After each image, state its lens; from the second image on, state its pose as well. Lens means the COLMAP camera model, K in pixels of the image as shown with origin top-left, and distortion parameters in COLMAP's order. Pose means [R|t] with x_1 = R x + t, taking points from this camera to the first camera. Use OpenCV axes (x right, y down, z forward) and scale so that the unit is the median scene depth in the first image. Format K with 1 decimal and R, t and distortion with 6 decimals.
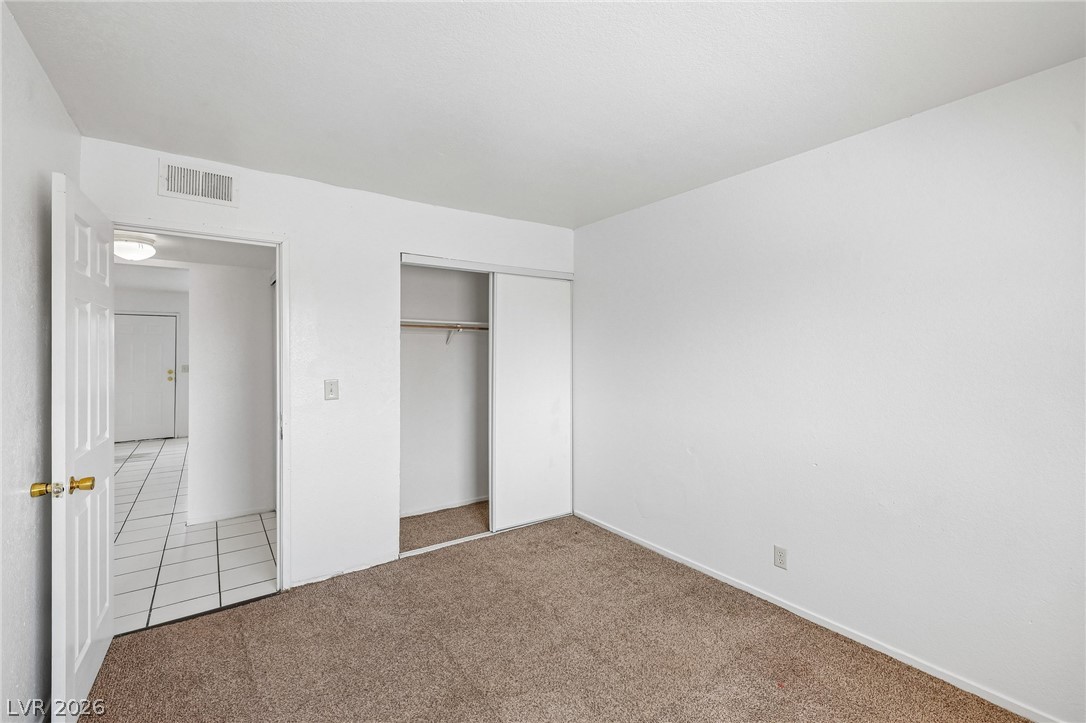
lens RADIAL K [[462.7, 0, 536.0], [0, 462.7, 355.4], [0, 0, 1]] dist [0.001915, -0.000441]
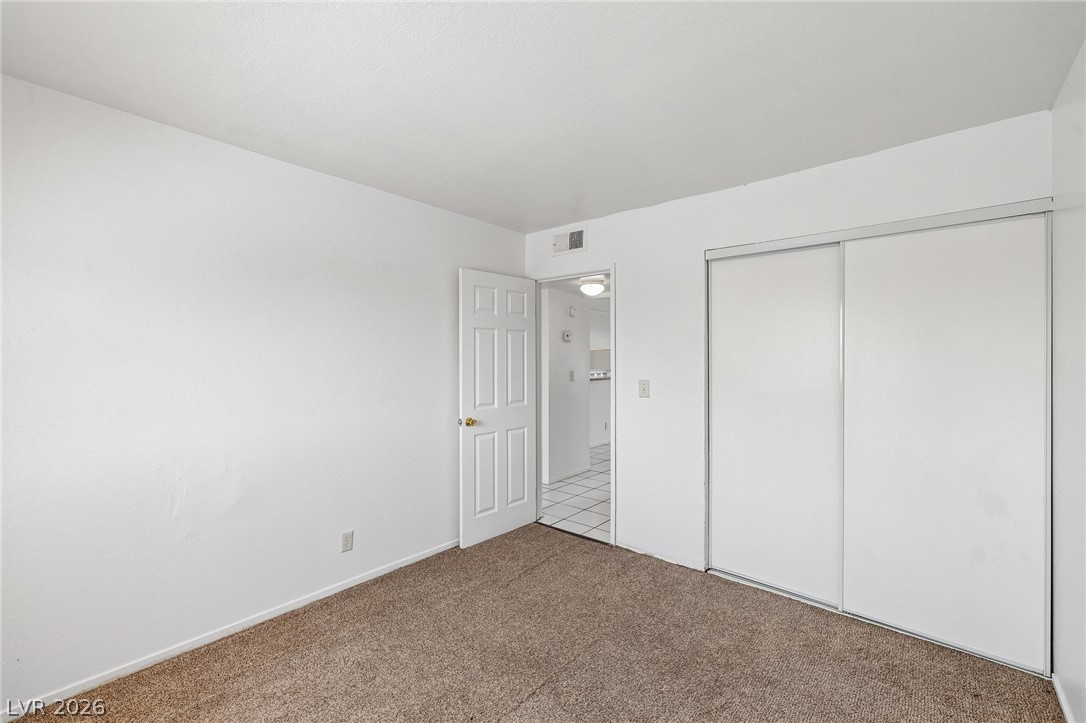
lens RADIAL K [[462.7, 0, 546.0], [0, 462.7, 361.7], [0, 0, 1]] dist [0.001915, -0.000441]
pose [[0.248651, 0.010569, -0.968536, 0.590613], [-0.008441, 0.999926, 0.008744, 0.000590], [0.968556, 0.006001, 0.248722, 0.482174]]
